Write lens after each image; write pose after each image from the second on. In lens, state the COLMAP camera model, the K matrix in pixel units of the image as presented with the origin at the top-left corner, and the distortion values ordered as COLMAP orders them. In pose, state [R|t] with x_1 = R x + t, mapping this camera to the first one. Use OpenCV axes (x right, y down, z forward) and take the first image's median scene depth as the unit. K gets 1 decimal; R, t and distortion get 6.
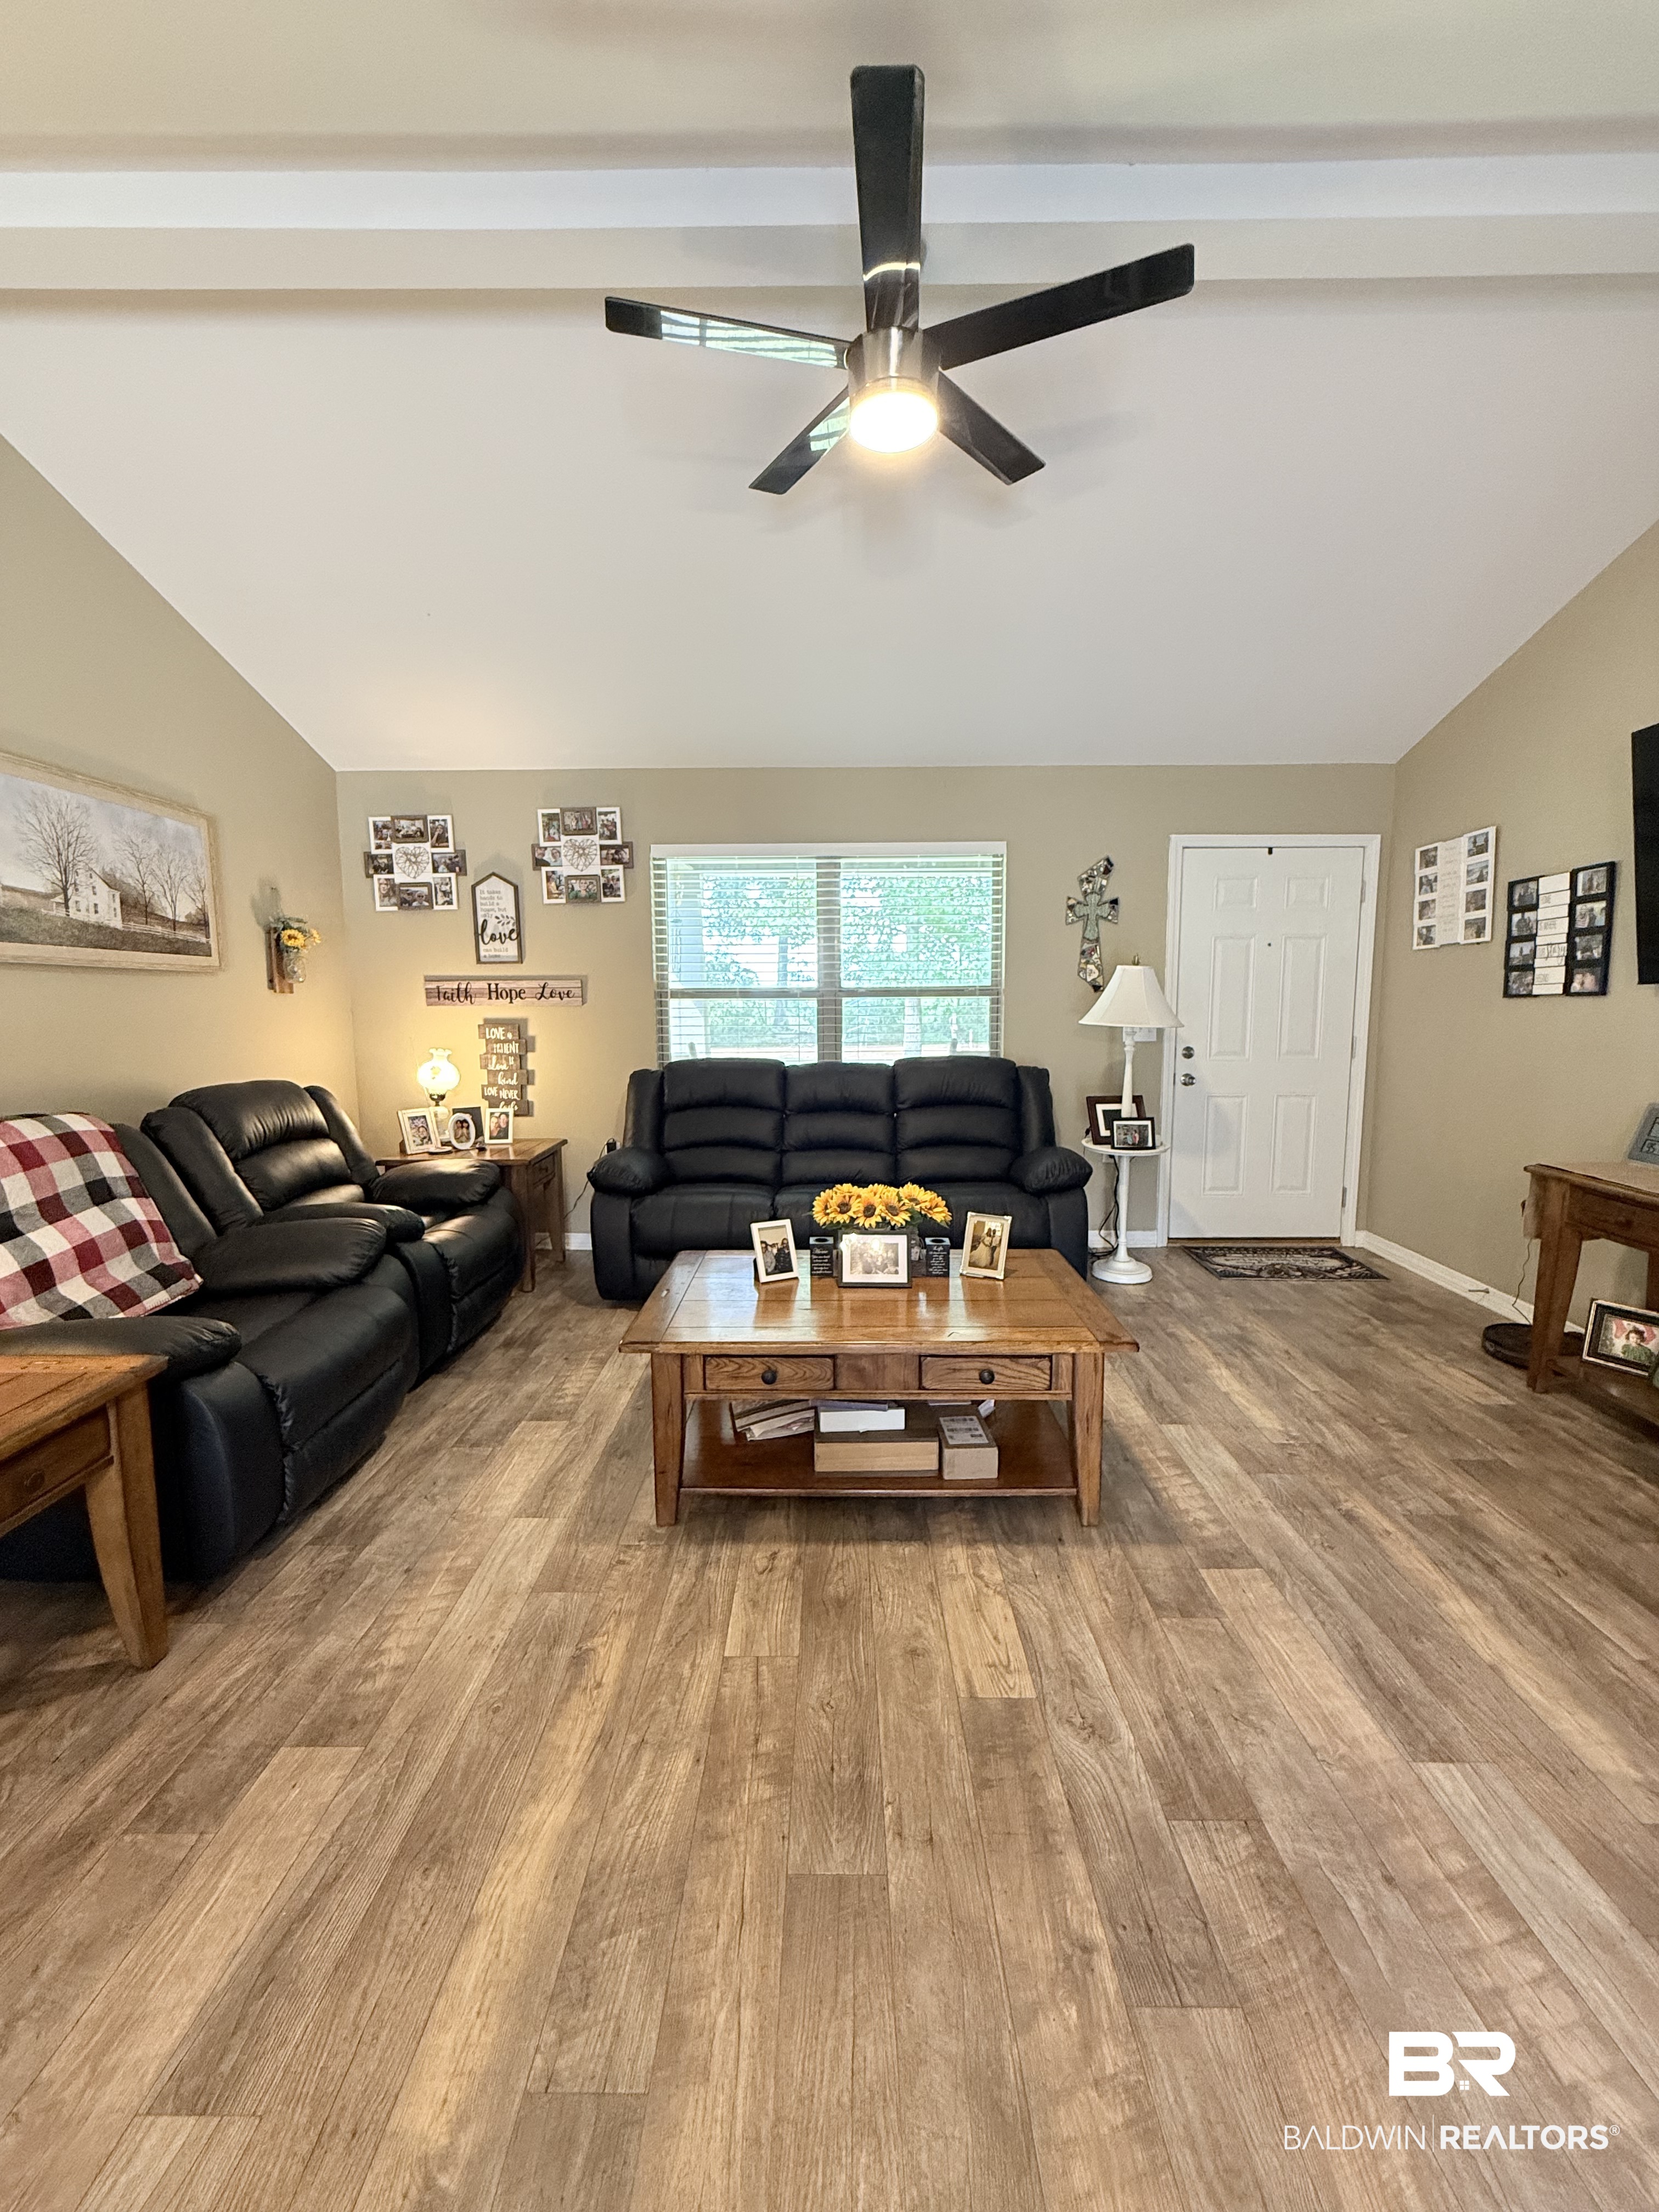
lens RADIAL K [[884.2, 0, 832.1], [0, 884.2, 1098.8], [0, 0, 1]] dist [-0.000524, 0.000635]
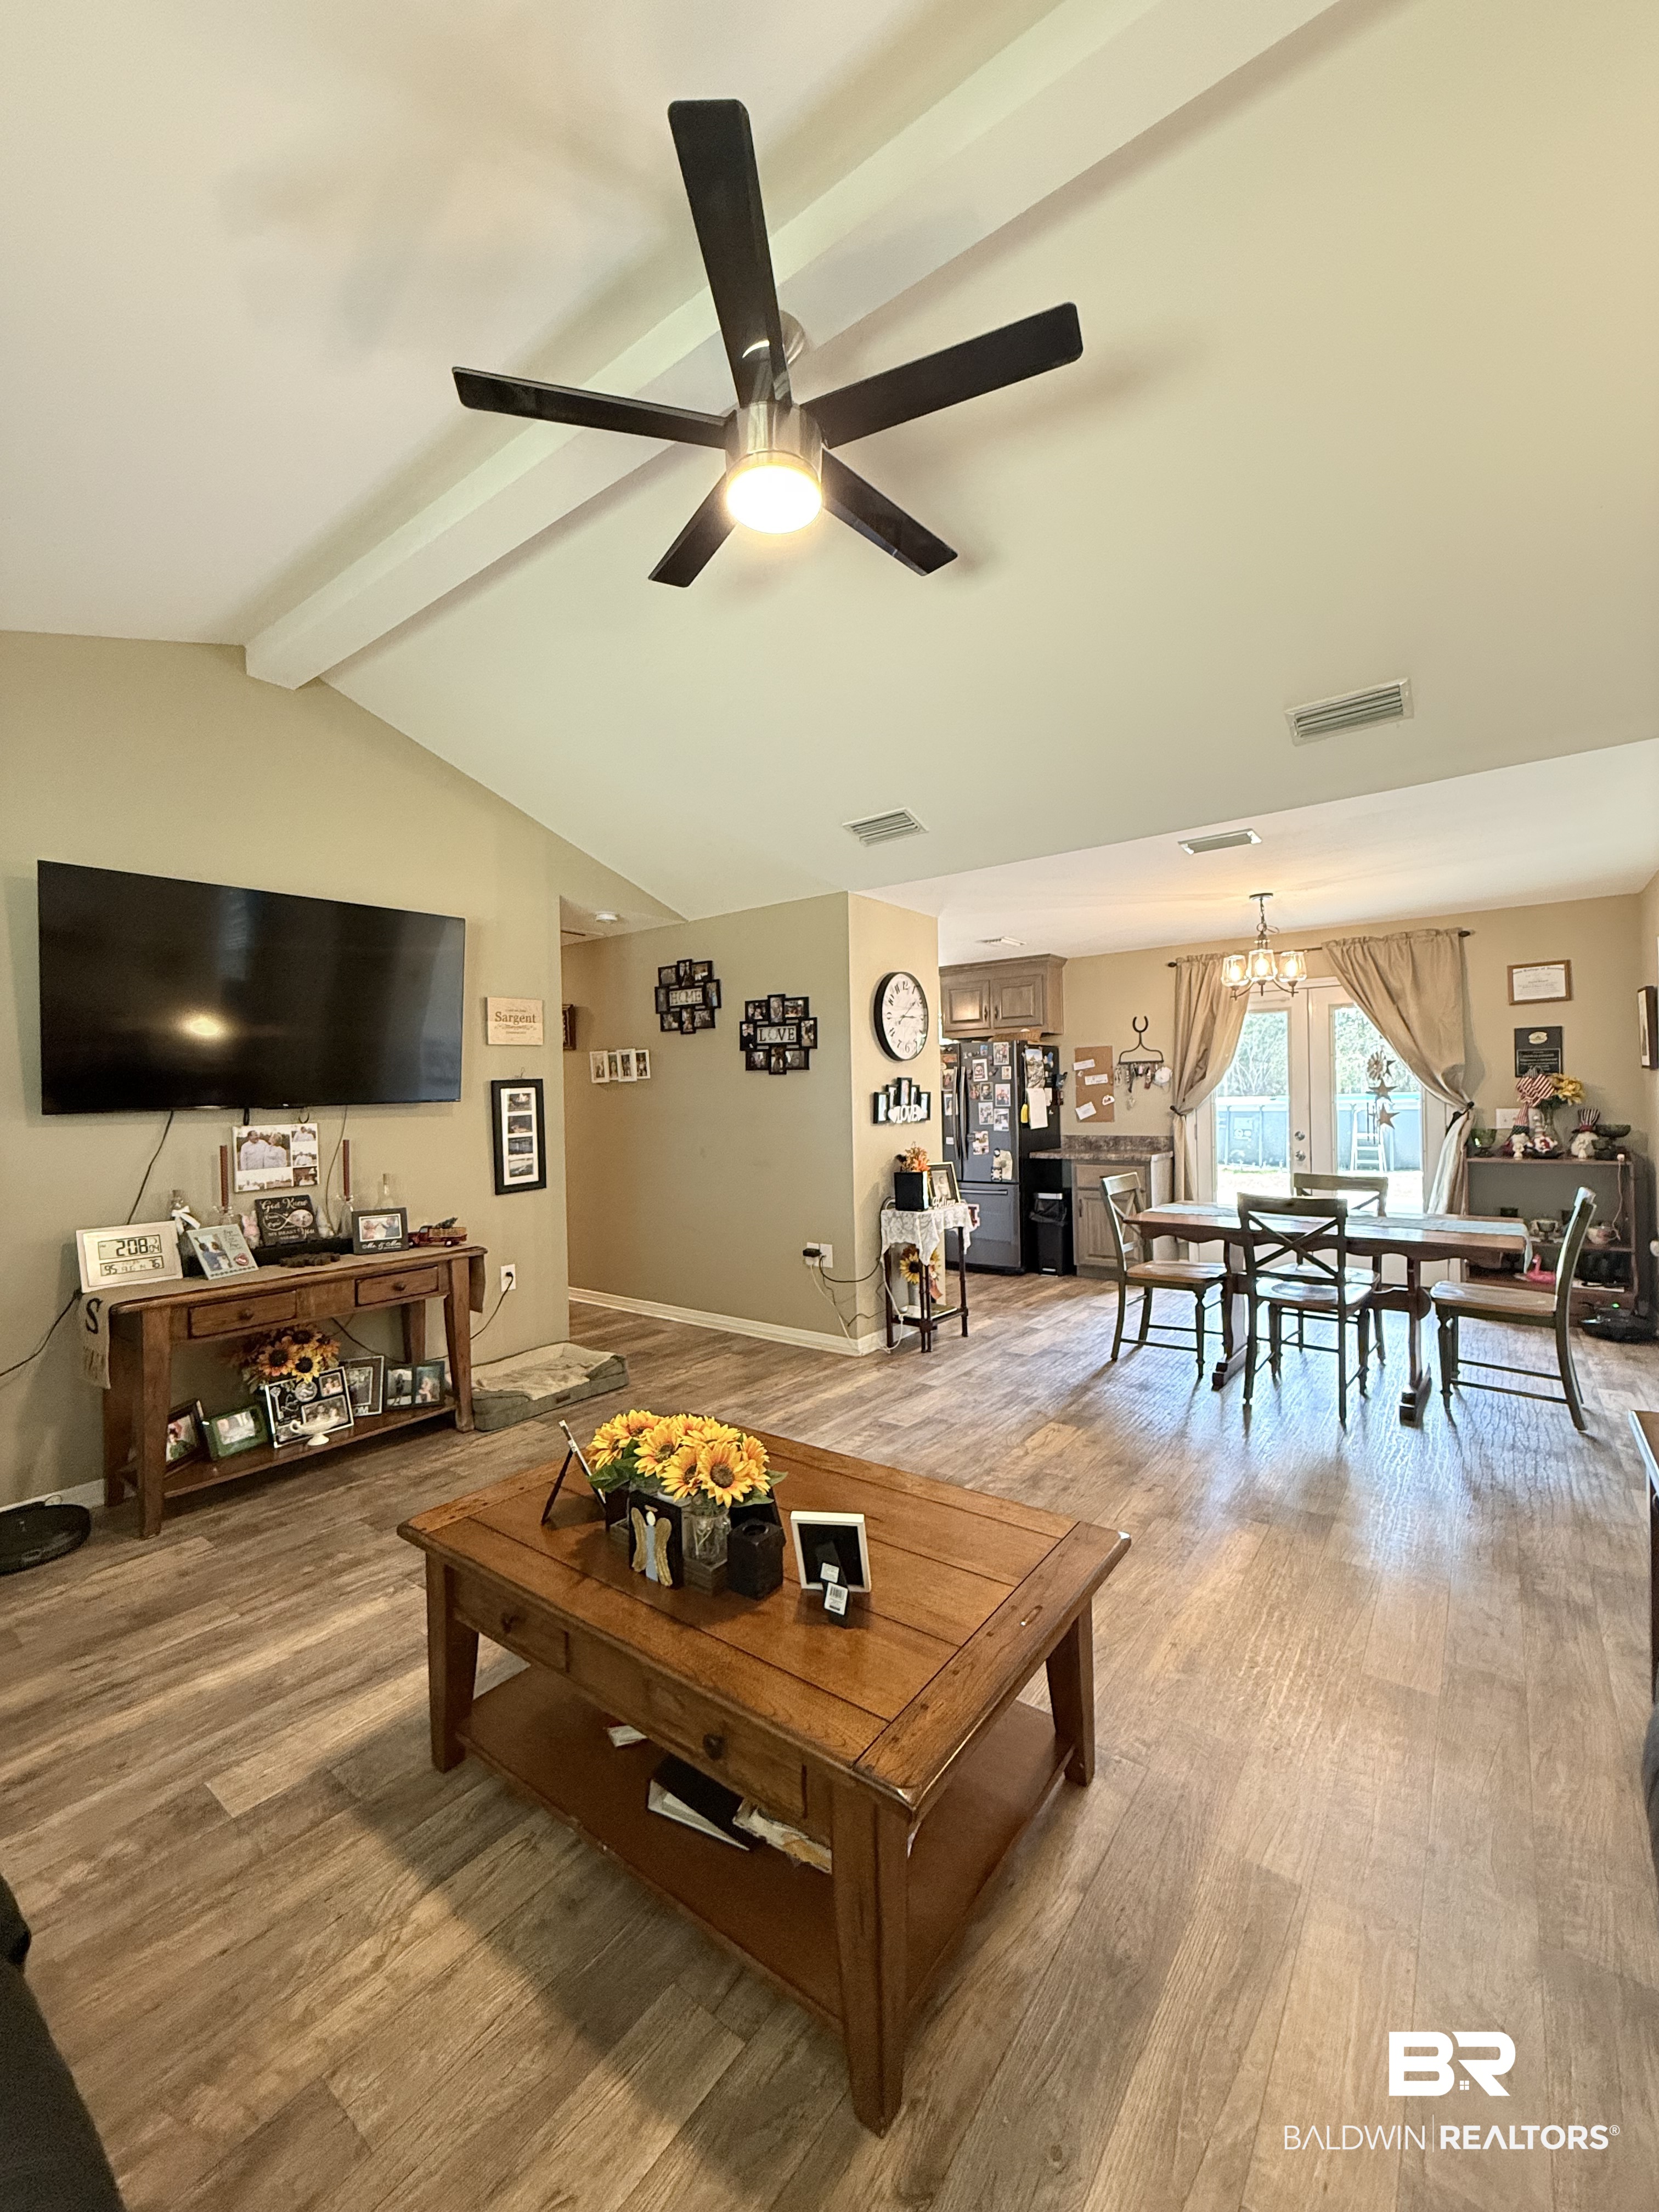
lens RADIAL K [[884.2, 0, 832.1], [0, 884.2, 1098.8], [0, 0, 1]] dist [-0.000524, 0.000635]
pose [[-0.802729, 0.019990, 0.596009, -0.281997], [0.093145, 0.991374, 0.092201, -0.118849], [-0.589025, 0.129527, -0.797667, 0.962167]]
